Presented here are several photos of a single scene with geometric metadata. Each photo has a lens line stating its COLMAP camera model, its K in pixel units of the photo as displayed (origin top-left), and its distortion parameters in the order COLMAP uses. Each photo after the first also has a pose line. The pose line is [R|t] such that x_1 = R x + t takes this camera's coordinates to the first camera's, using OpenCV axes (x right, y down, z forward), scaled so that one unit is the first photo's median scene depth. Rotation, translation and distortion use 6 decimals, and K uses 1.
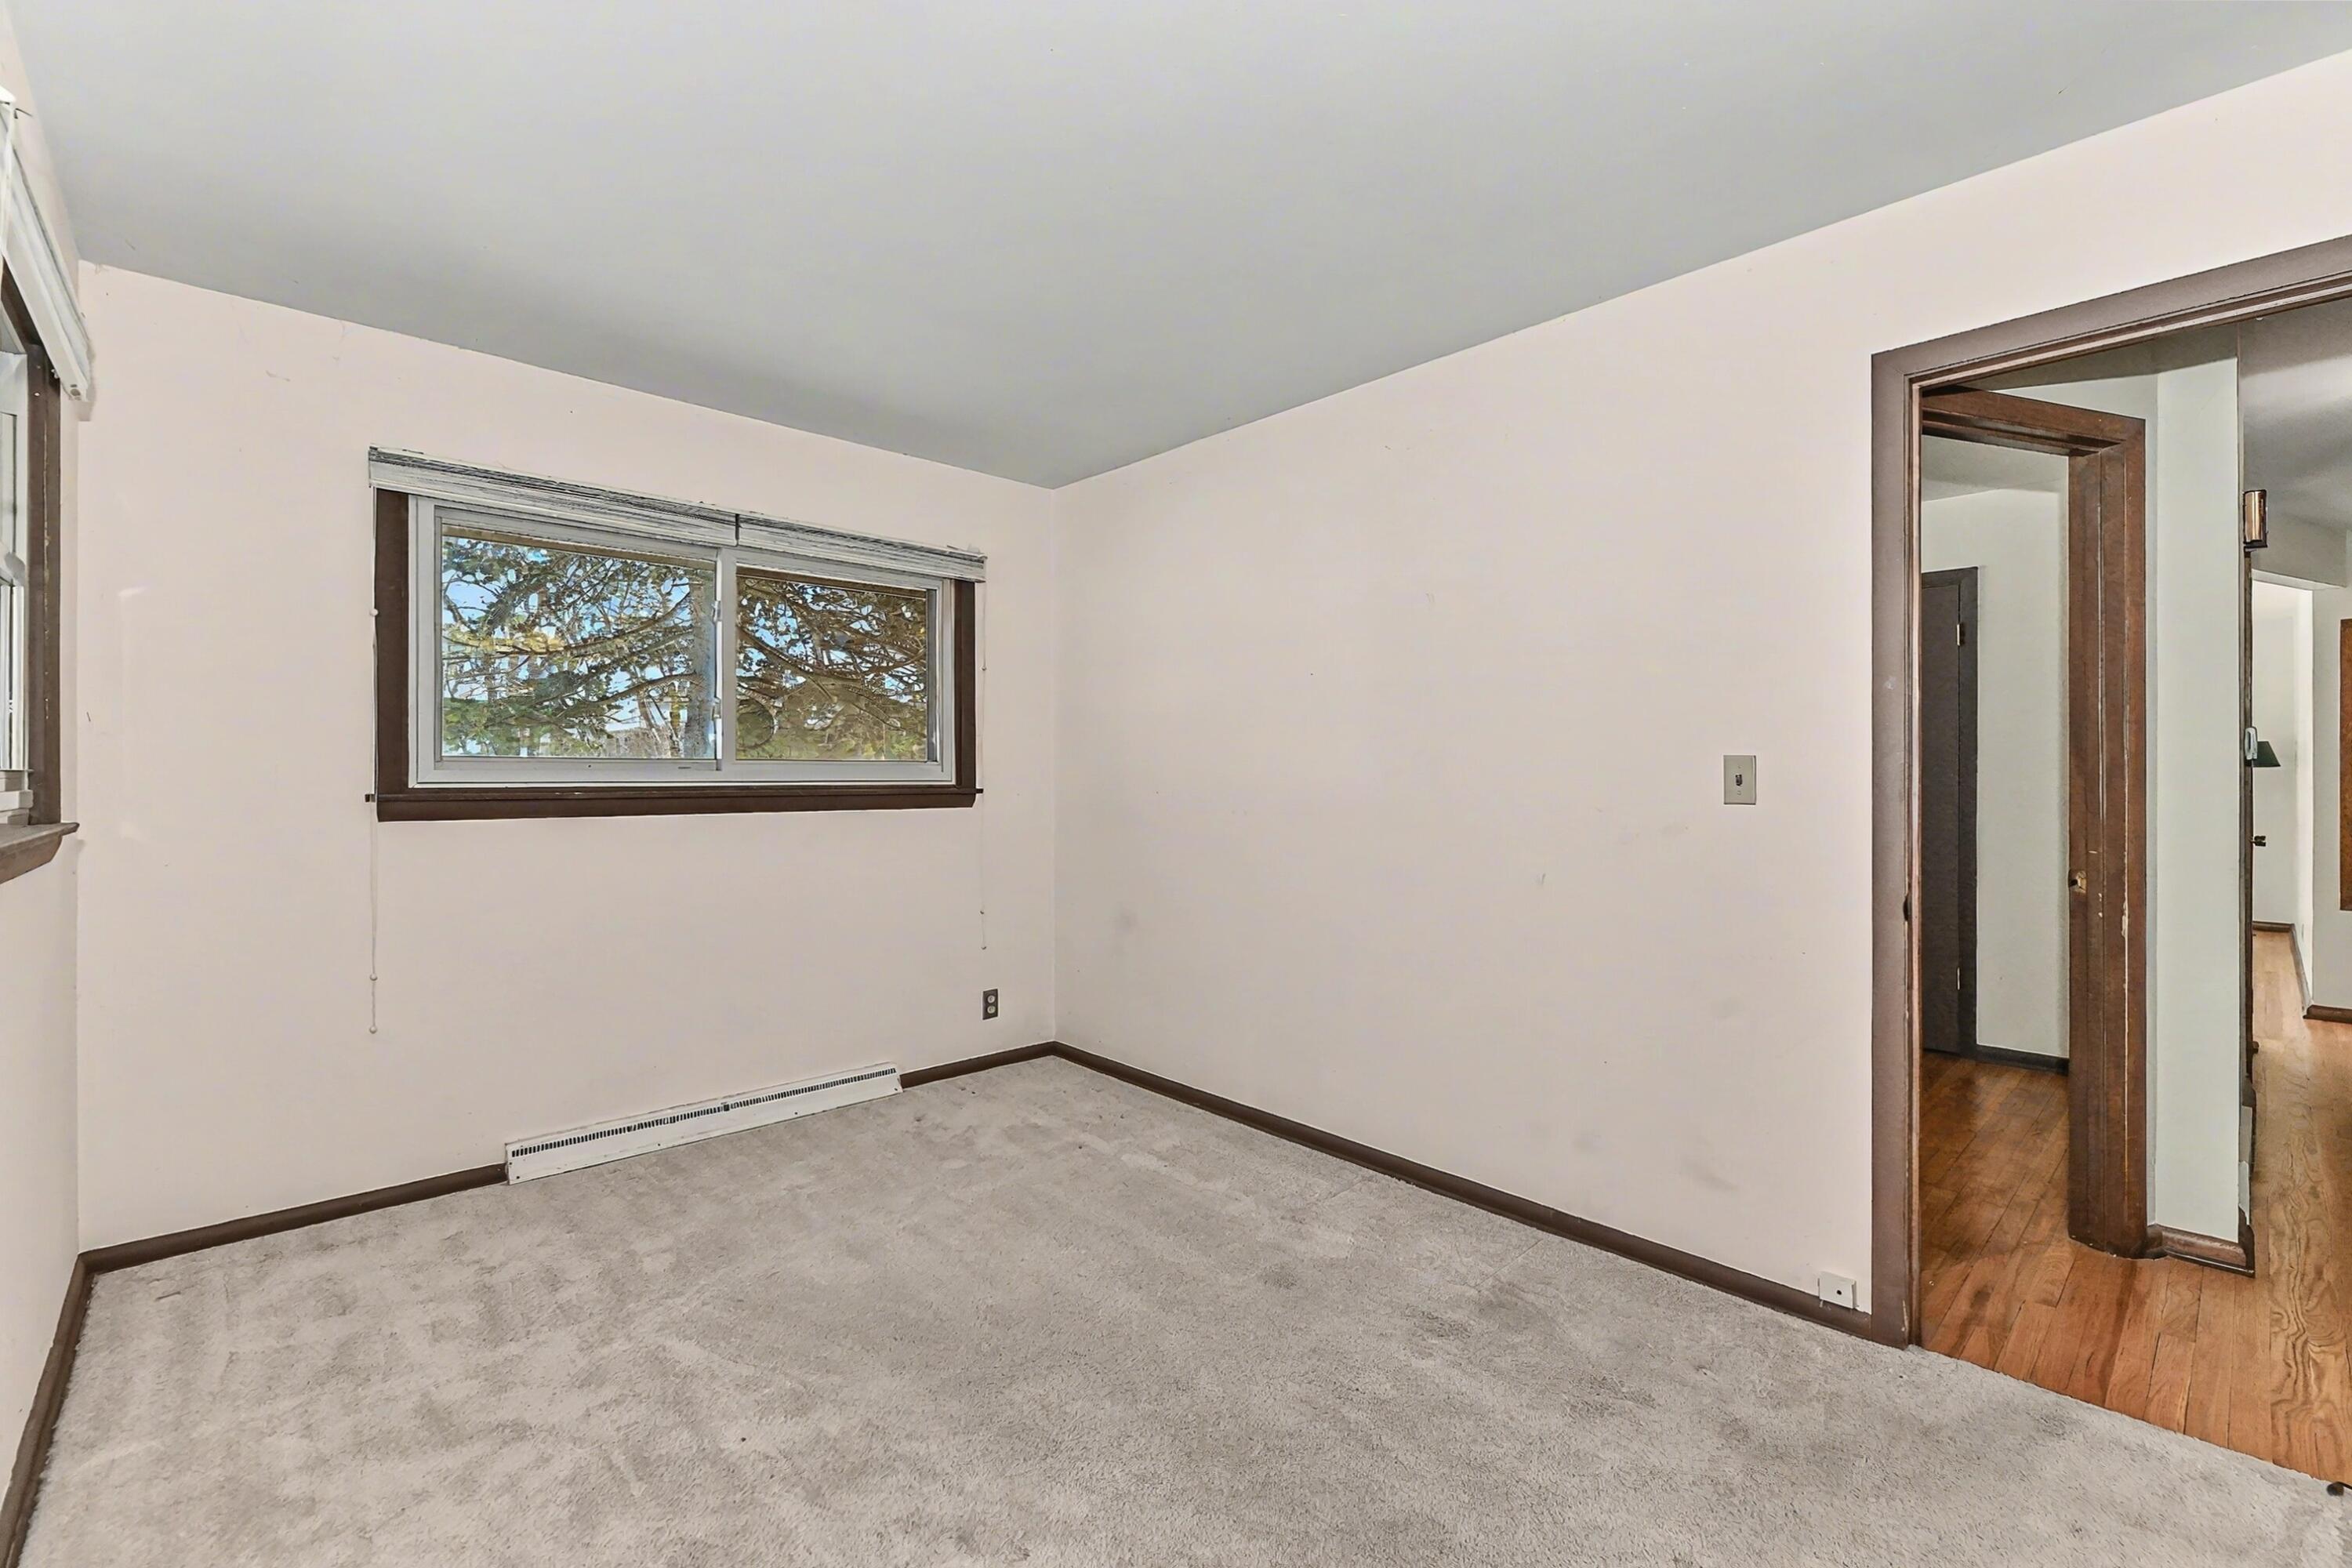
lens RADIAL K [[1025.8, 0, 1176.0], [0, 1025.8, 784.0], [0, 0, 1]] dist [-0.001253, -0.000569]
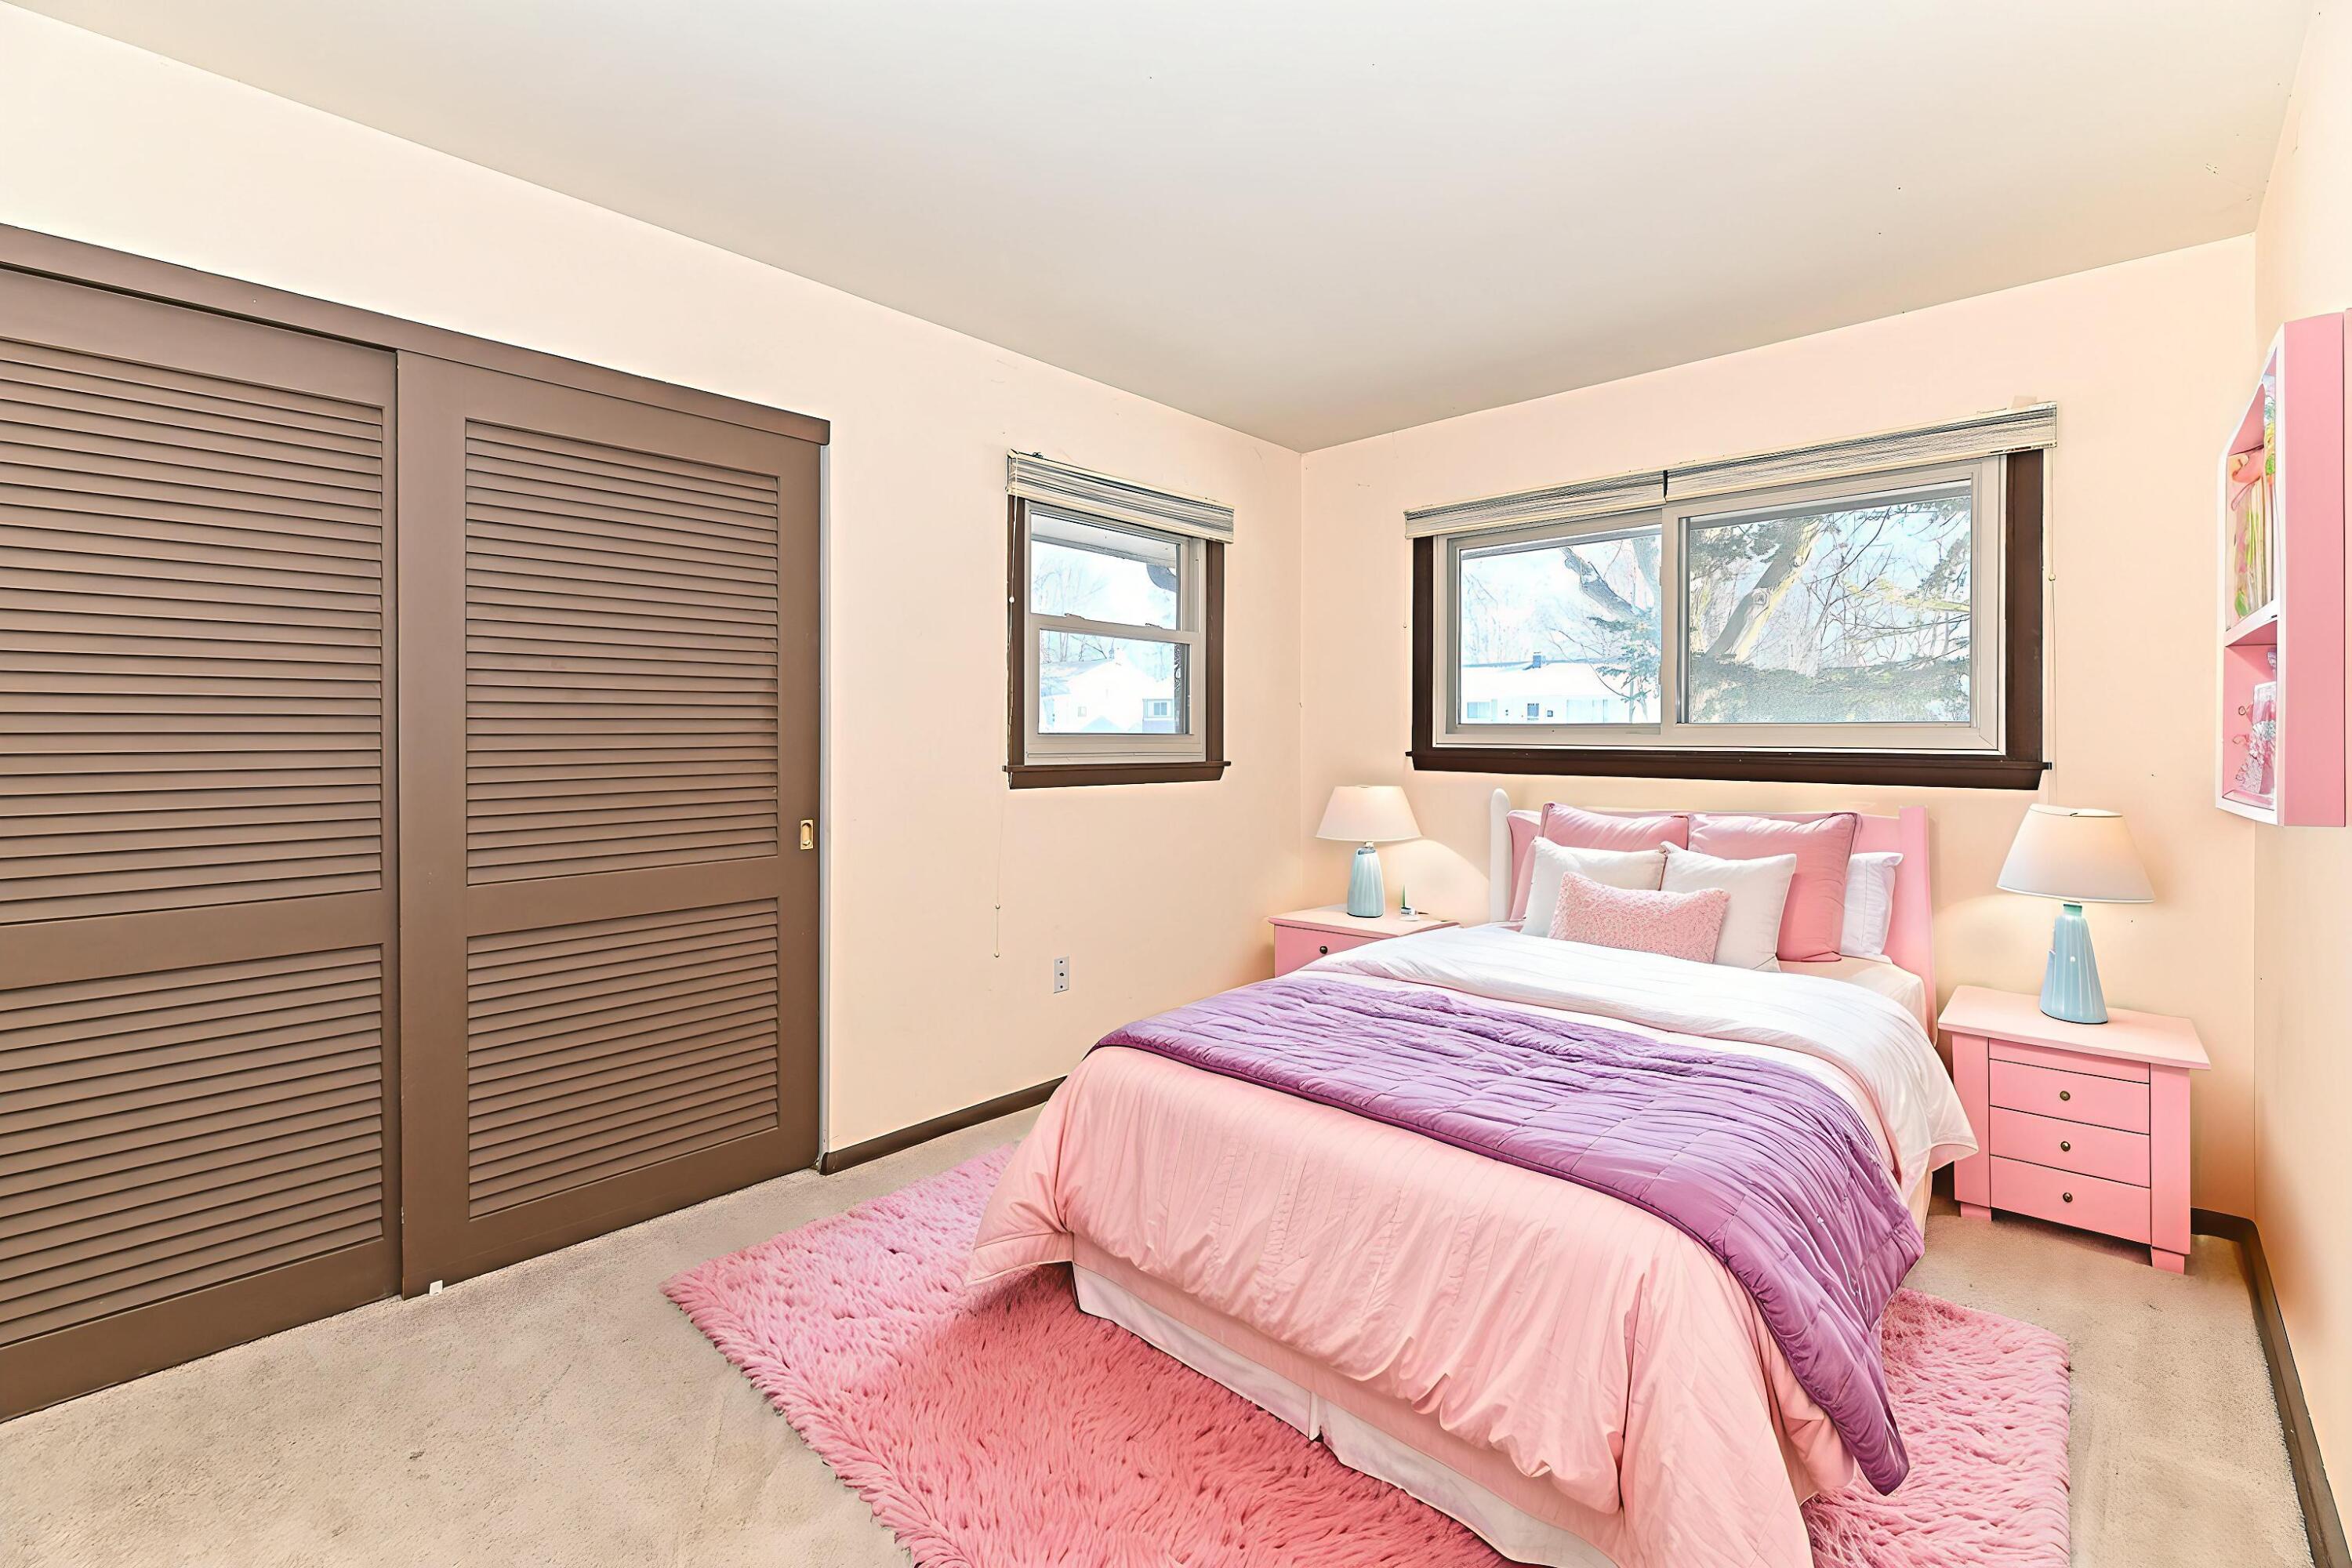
lens RADIAL K [[970.8, 0, 1172.6], [0, 970.8, 758.4], [0, 0, 1]] dist [0.000466, -0.000281]
pose [[0.061478, 0.031949, -0.997597, 0.548520], [-0.004056, 0.999487, 0.031760, -0.021195], [0.998100, 0.002093, 0.061576, 0.560461]]
